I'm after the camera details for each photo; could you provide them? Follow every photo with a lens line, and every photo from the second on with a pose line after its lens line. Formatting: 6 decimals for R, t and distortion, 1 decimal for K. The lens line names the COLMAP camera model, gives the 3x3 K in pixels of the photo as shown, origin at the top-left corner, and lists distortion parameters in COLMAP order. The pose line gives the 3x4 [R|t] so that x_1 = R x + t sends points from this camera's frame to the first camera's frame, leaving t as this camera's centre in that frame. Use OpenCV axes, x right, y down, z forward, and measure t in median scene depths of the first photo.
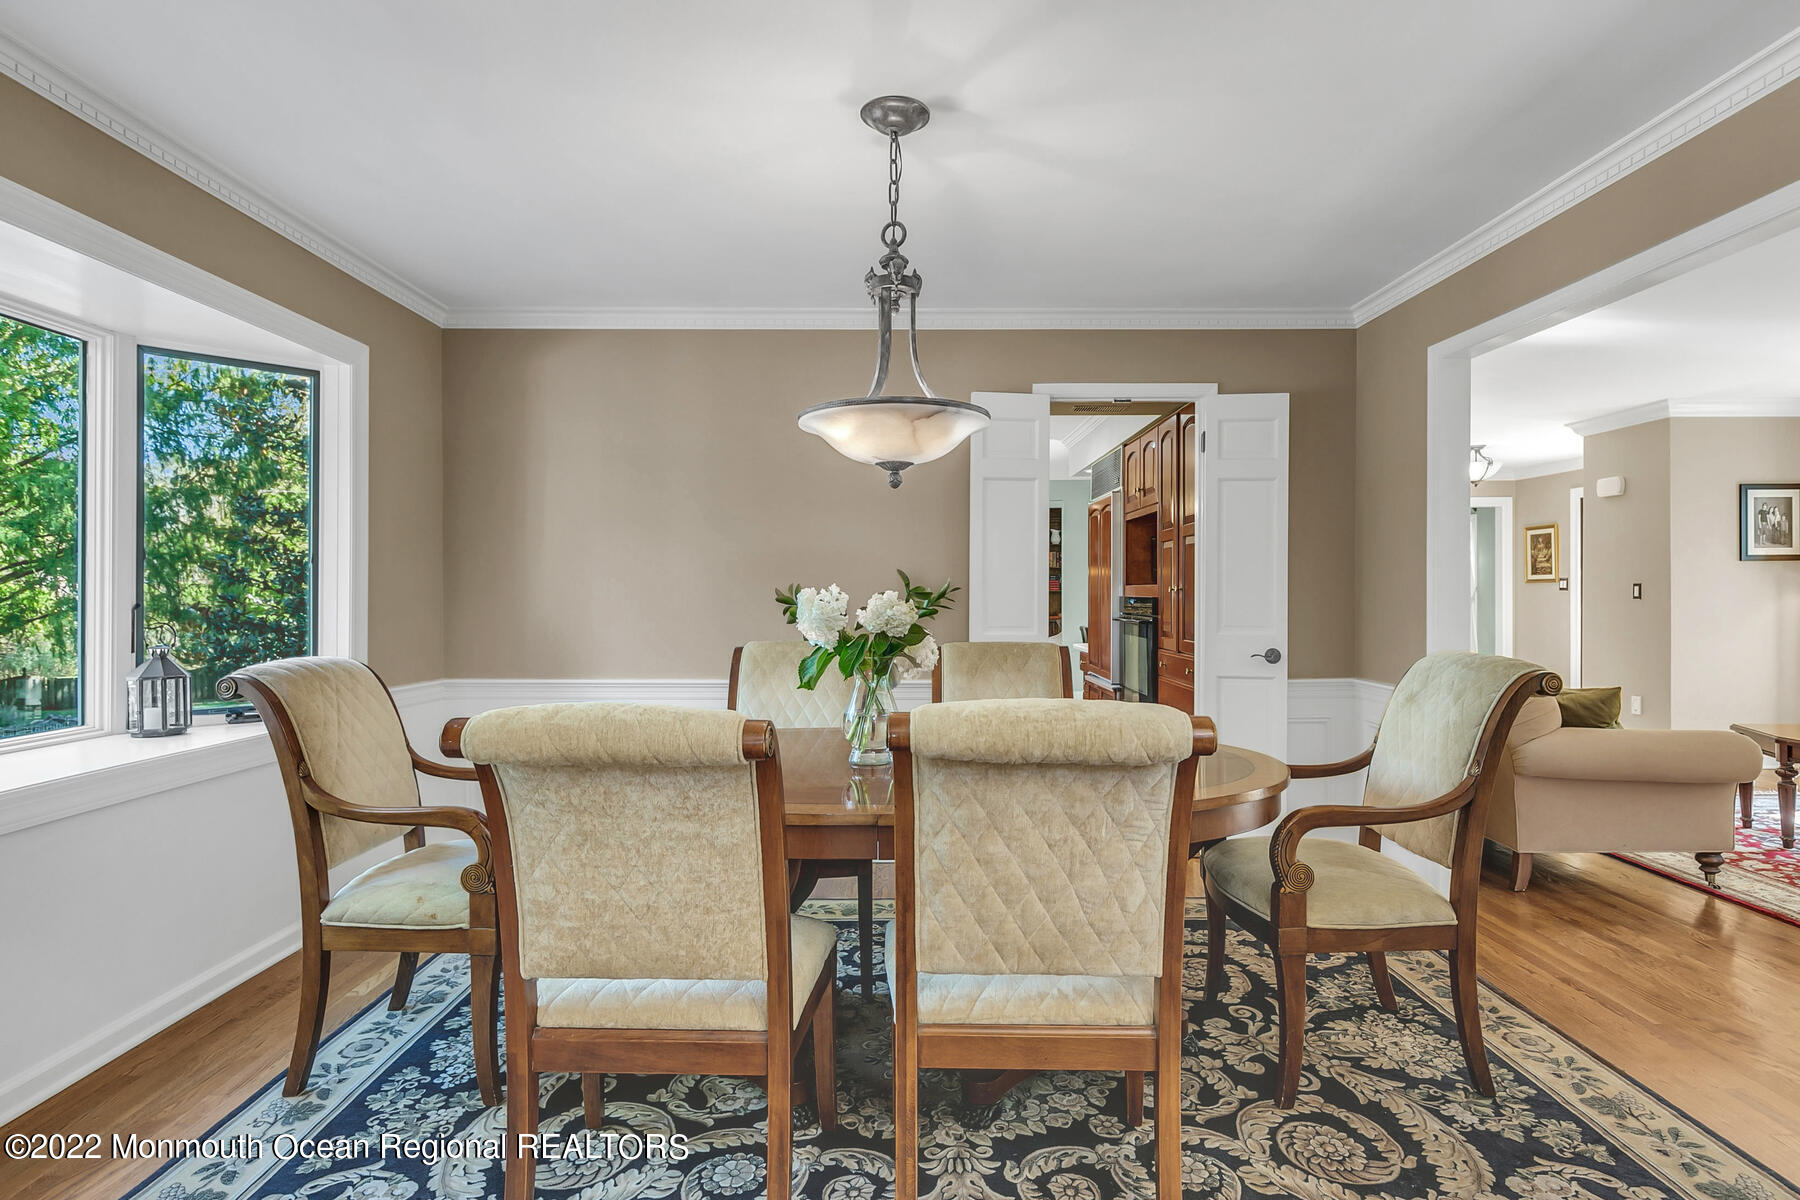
lens RADIAL K [[942.7, 0, 900.8], [0, 942.7, 596.2], [0, 0, 1]] dist [-0.004015, 0.001246]
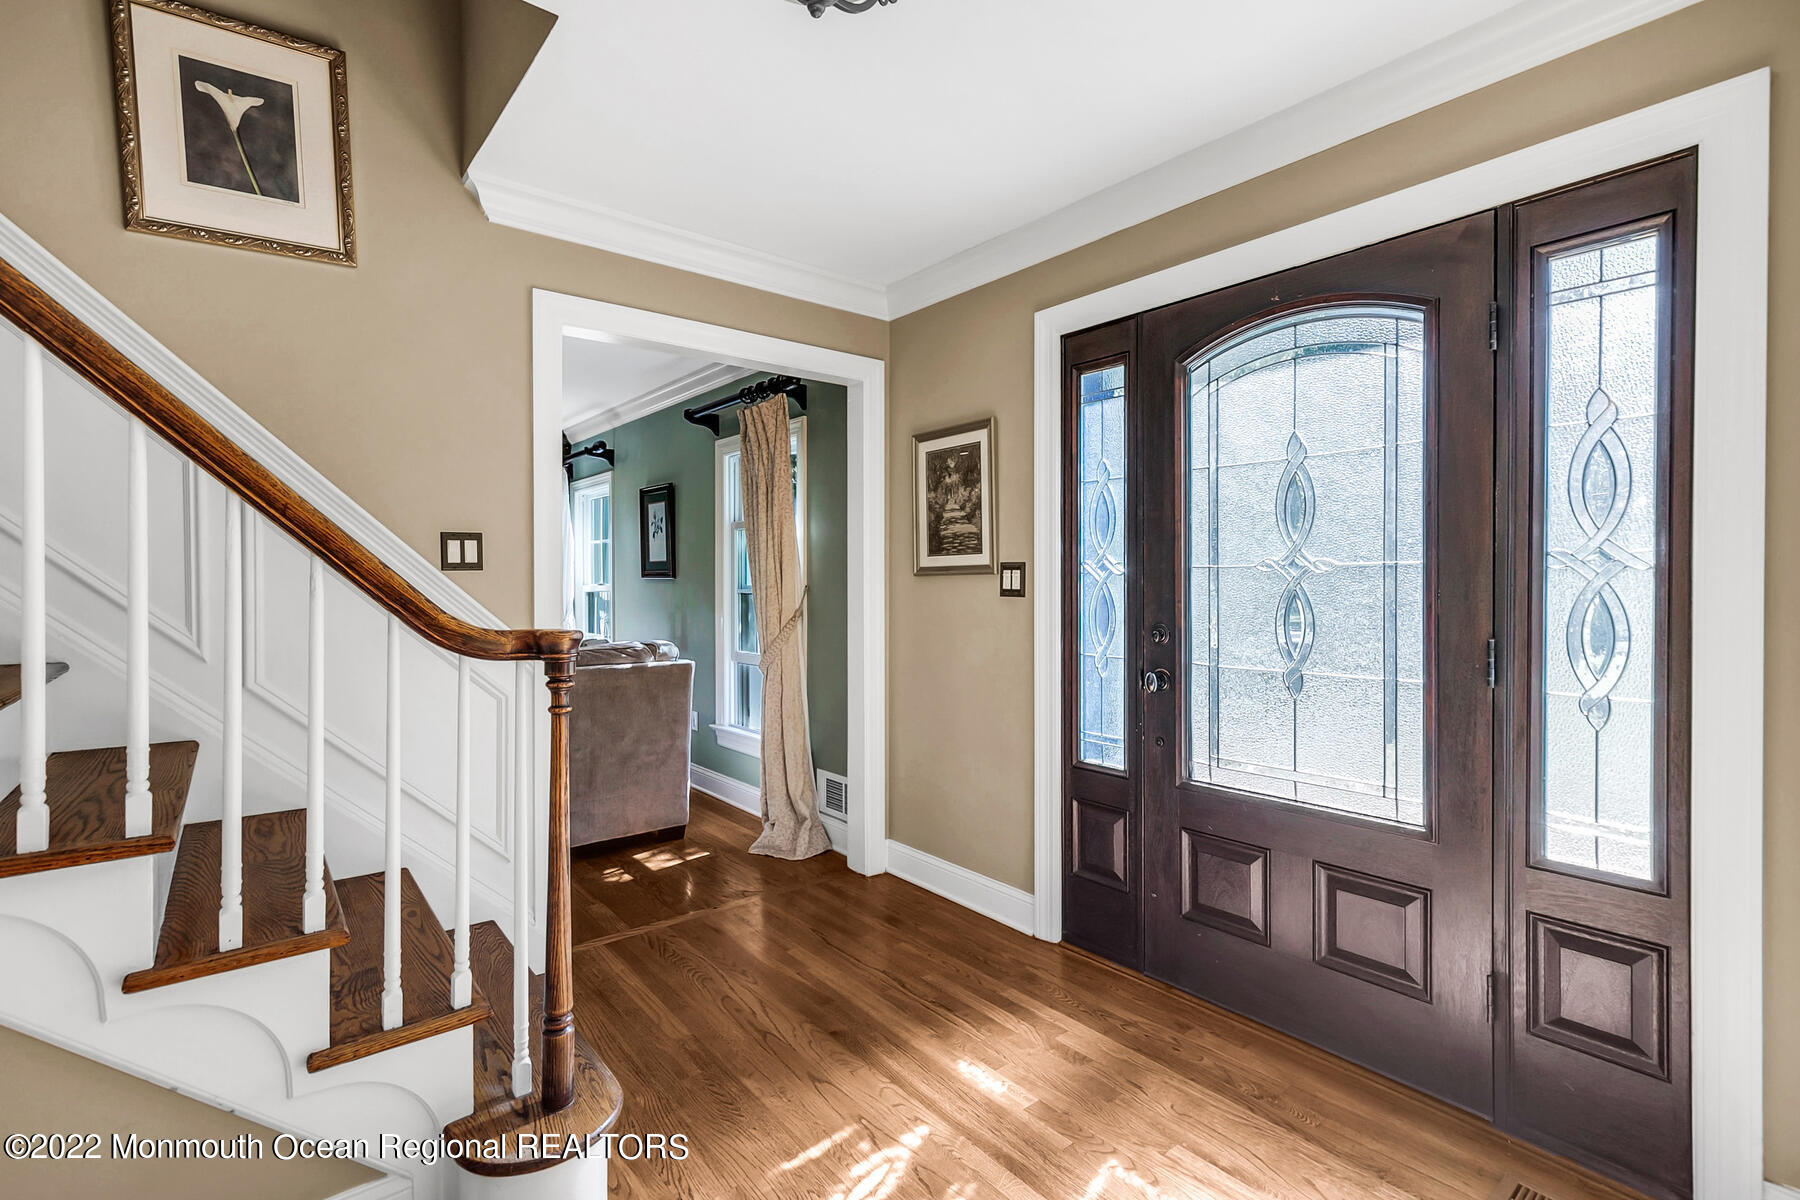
lens RADIAL K [[852.8, 0, 887.4], [0, 852.8, 581.6], [0, 0, 1]] dist [0.006426, -0.001327]
pose [[0.792821, 0.001530, 0.609453, 0.698208], [0.002012, 0.999985, -0.005128, -0.015672], [-0.609452, 0.005292, 0.792805, 1.156502]]
